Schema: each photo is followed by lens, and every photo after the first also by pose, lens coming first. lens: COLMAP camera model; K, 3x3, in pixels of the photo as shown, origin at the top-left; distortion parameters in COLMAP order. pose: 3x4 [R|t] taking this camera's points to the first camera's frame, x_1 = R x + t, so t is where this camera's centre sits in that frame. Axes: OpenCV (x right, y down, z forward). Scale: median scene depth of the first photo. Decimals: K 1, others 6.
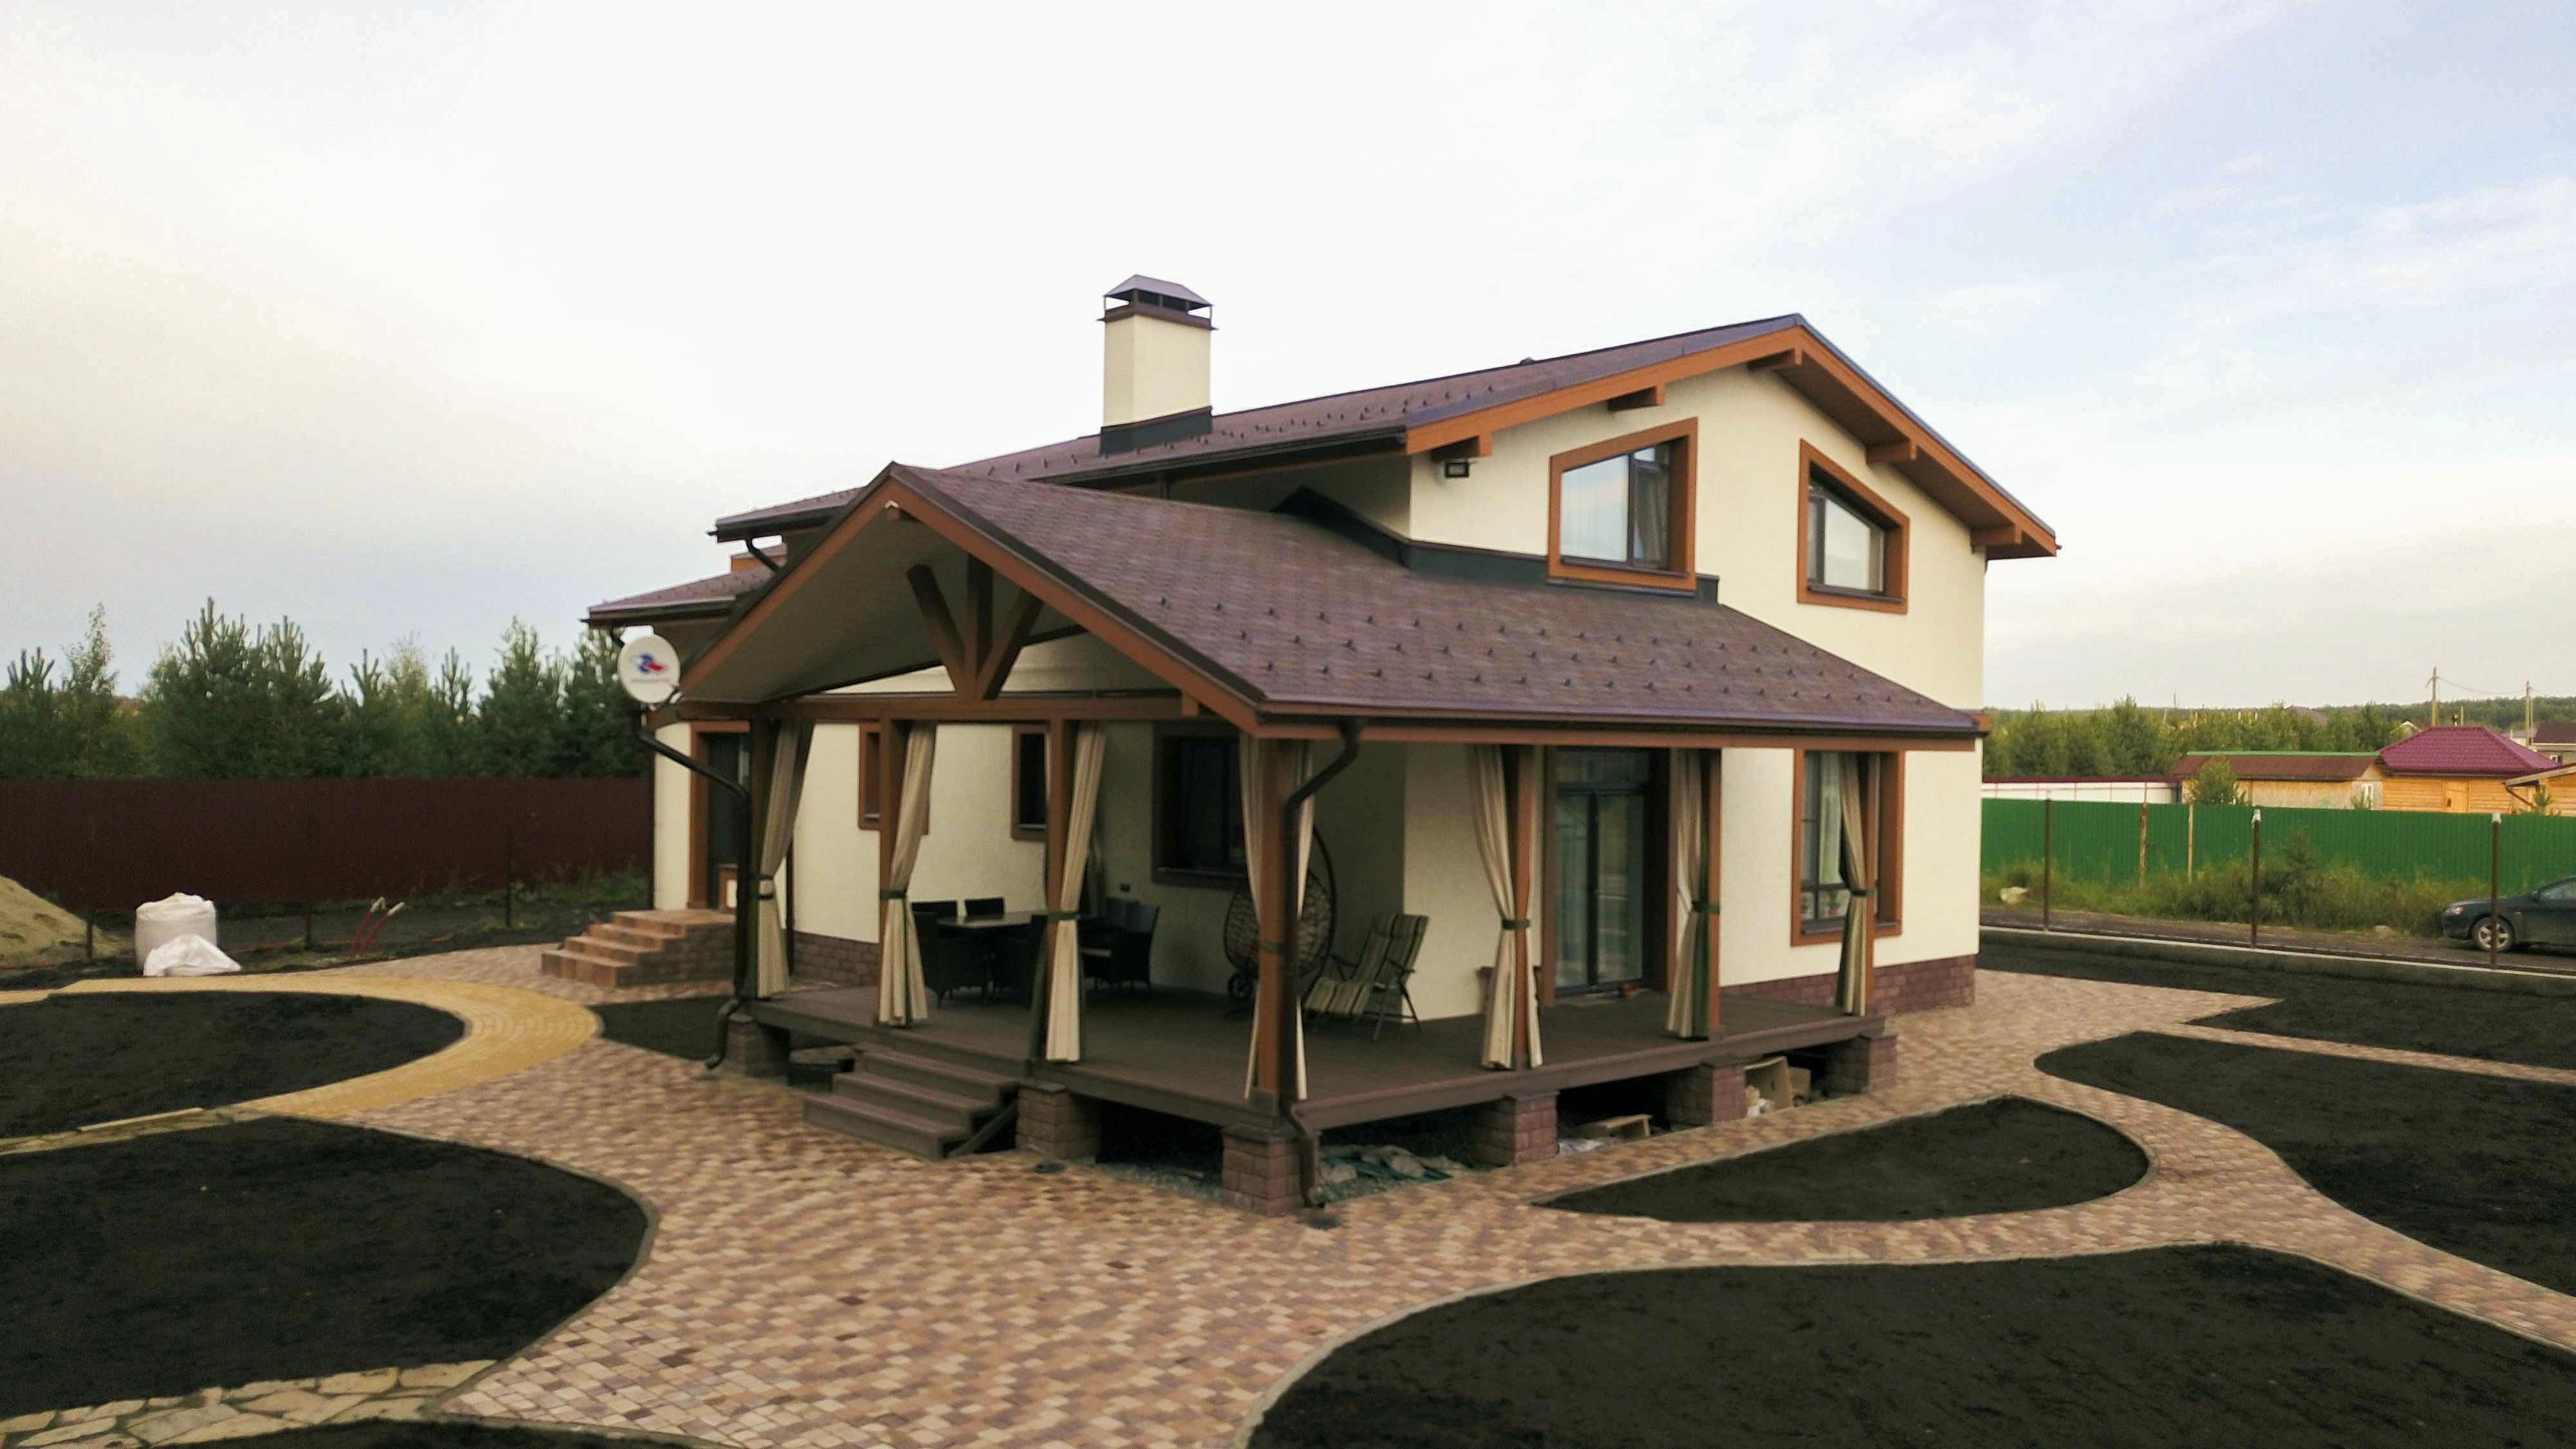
lens RADIAL K [[1965.0, 0, 1286.5], [0, 1965.0, 734.4], [0, 0, 1]] dist [0.016165, -0.007559]
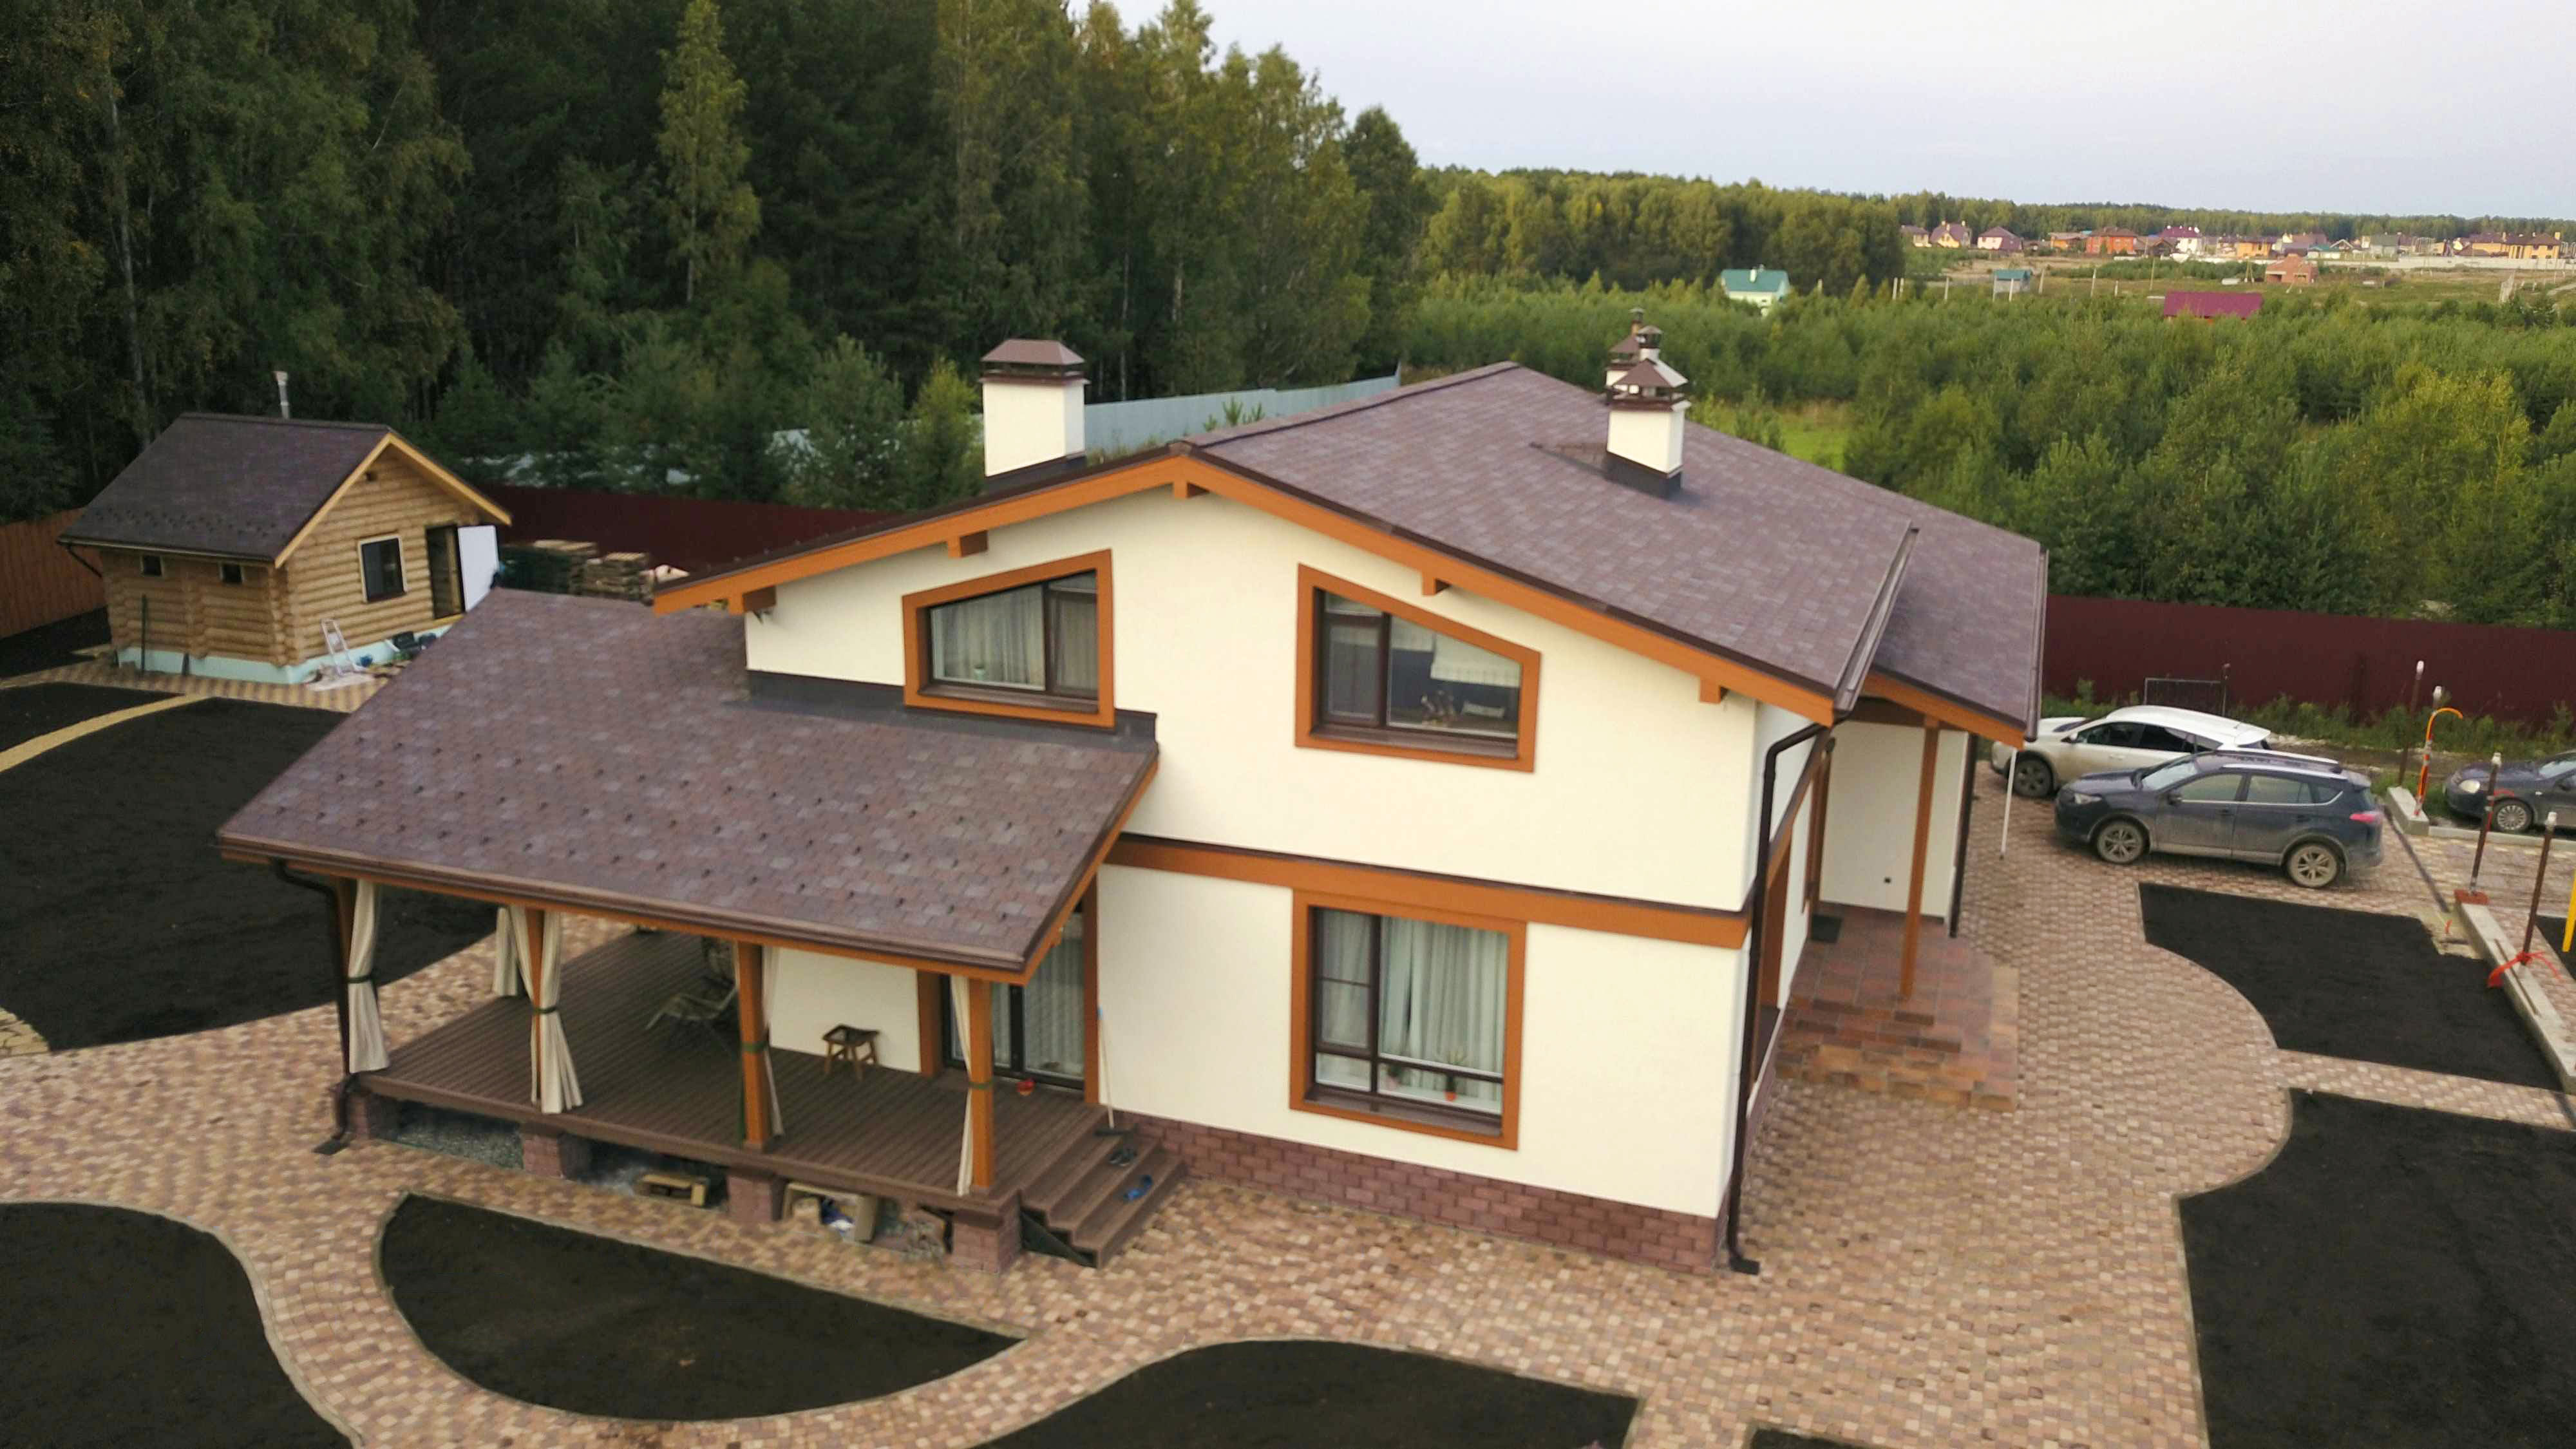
lens RADIAL K [[1965.0, 0, 1290.0], [0, 1965.0, 733.2], [0, 0, 1]] dist [0.016165, -0.007559]
pose [[0.442284, 0.212464, -0.871346, 1.774405], [-0.004817, 0.972084, 0.234583, -0.484754], [0.896862, -0.099555, 0.430961, 1.087417]]
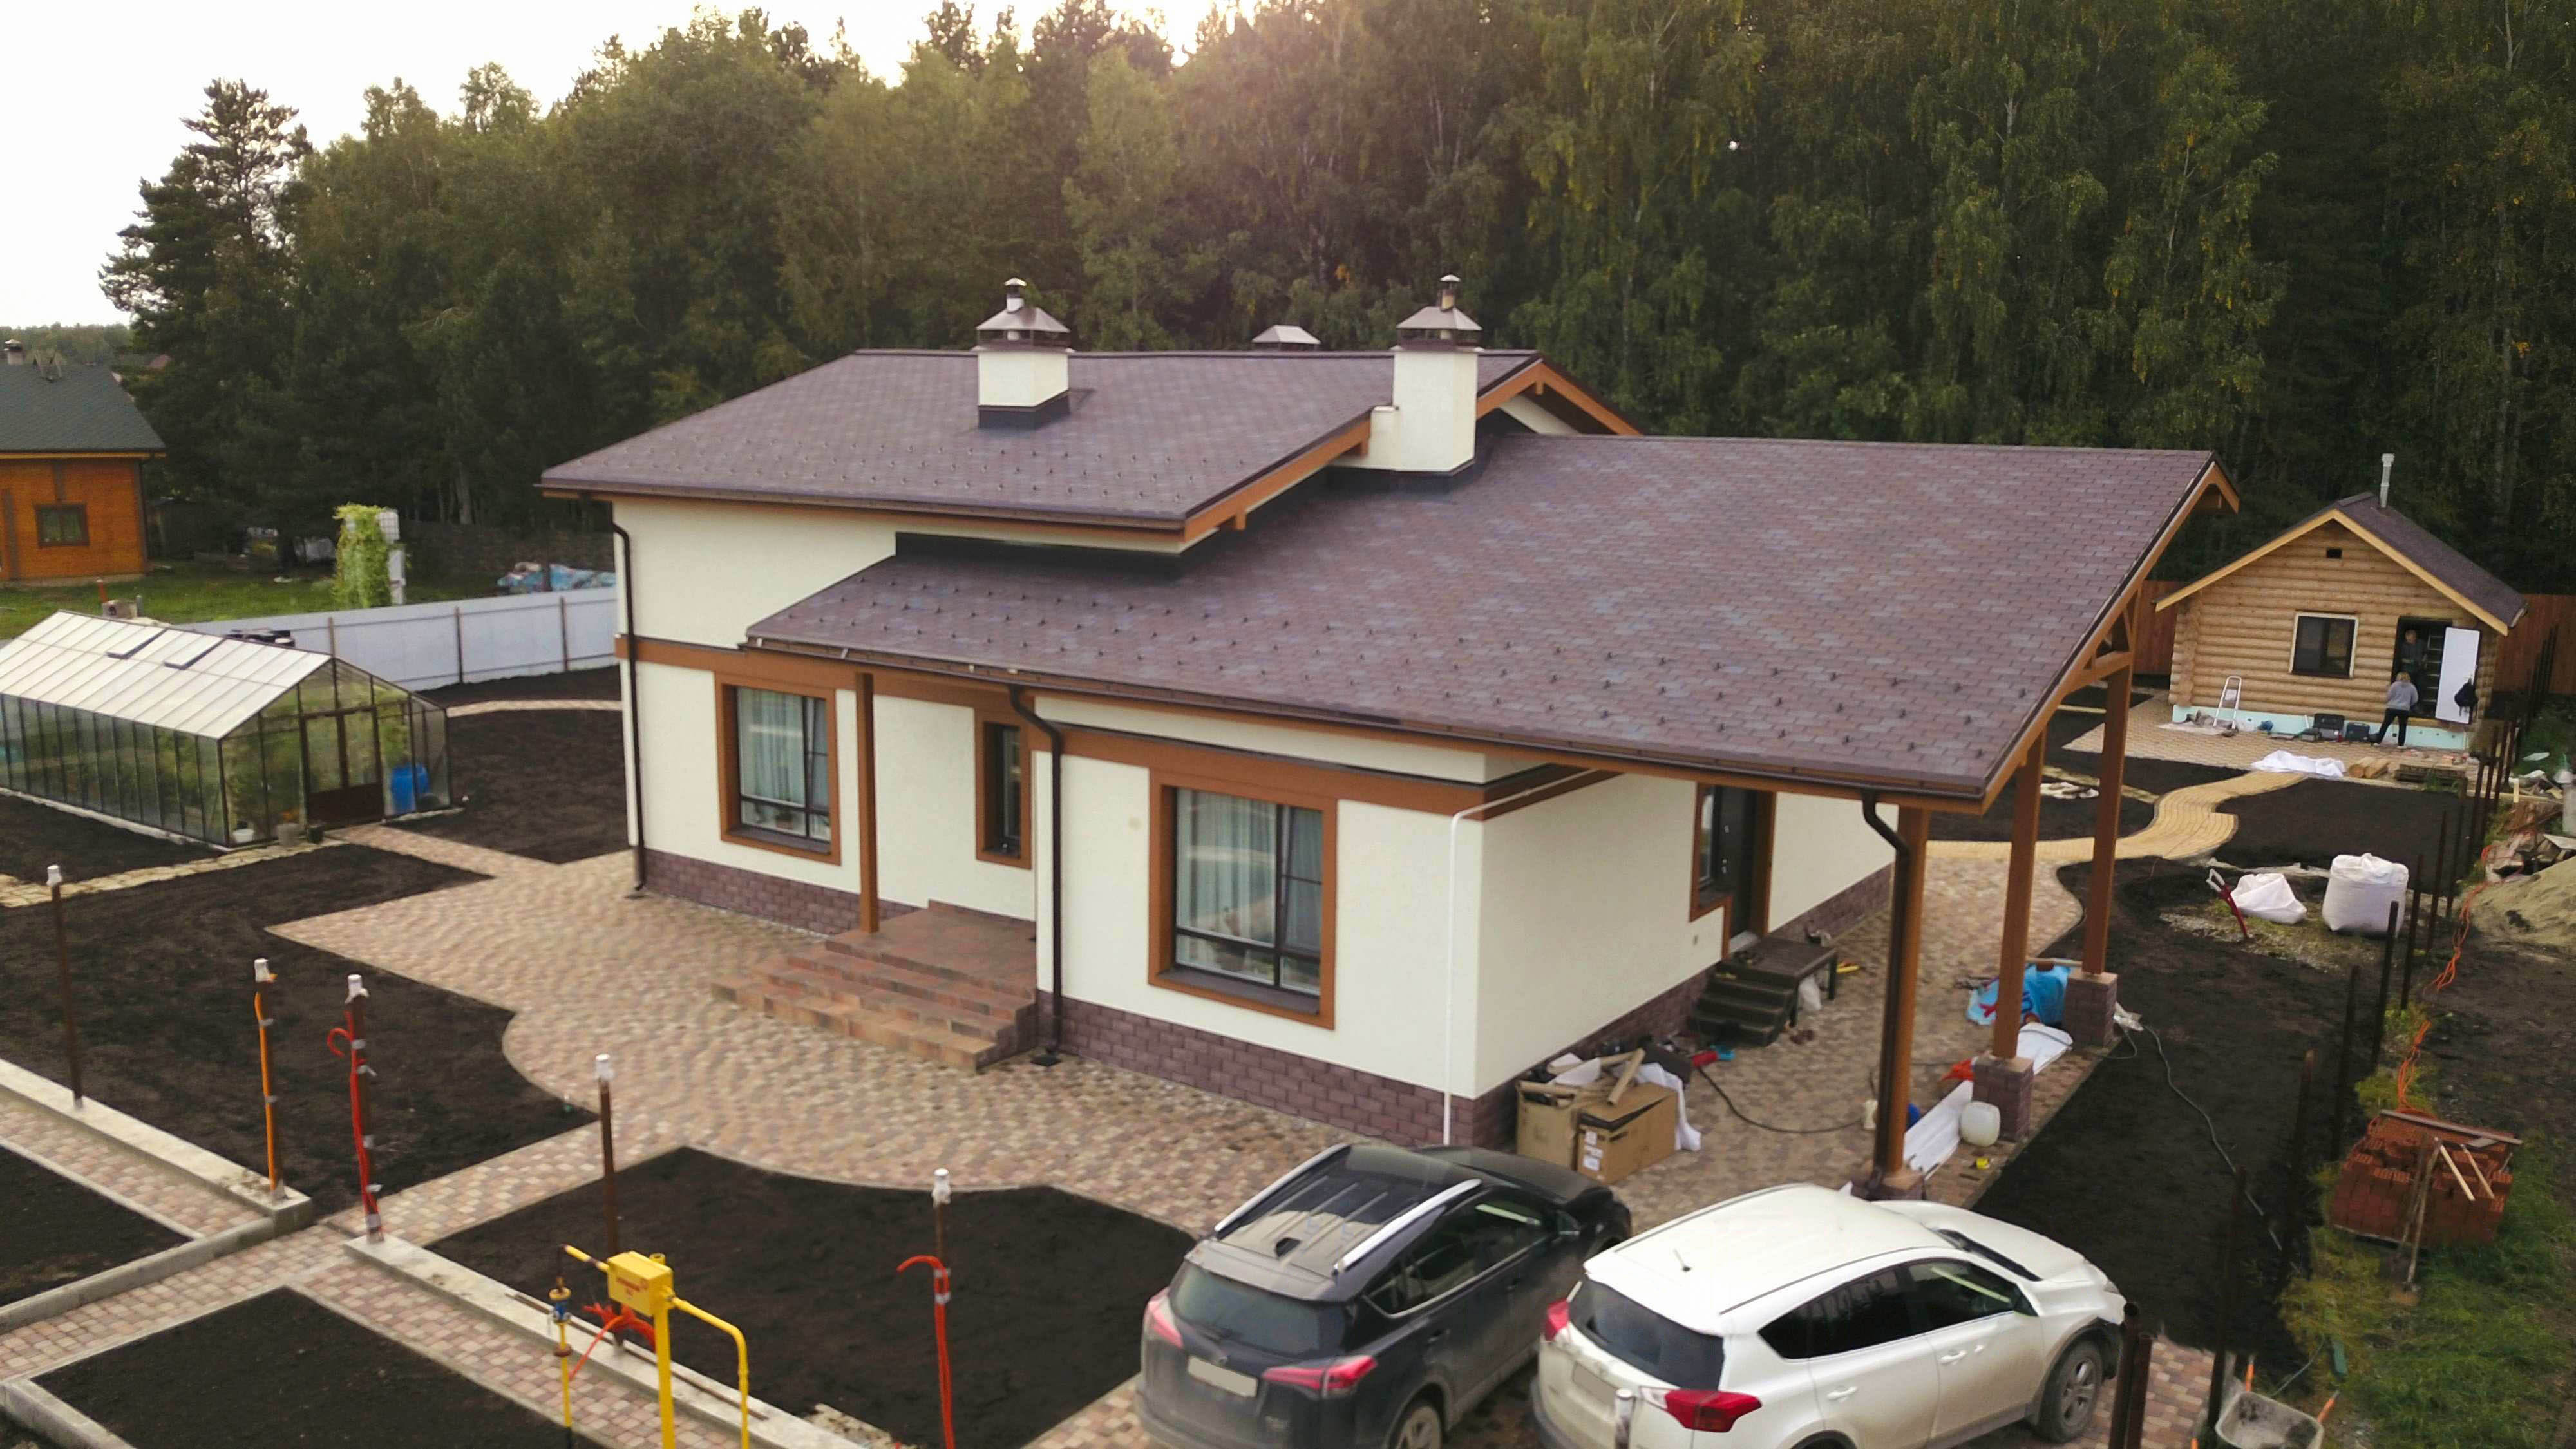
lens RADIAL K [[1965.0, 0, 1295.4], [0, 1965.0, 748.1], [0, 0, 1]] dist [0.016165, -0.007559]
pose [[-0.978536, 0.006018, -0.205989, 0.412972], [-0.030648, 0.984208, 0.174342, -0.309463], [0.203785, 0.176913, -0.962898, 4.309773]]
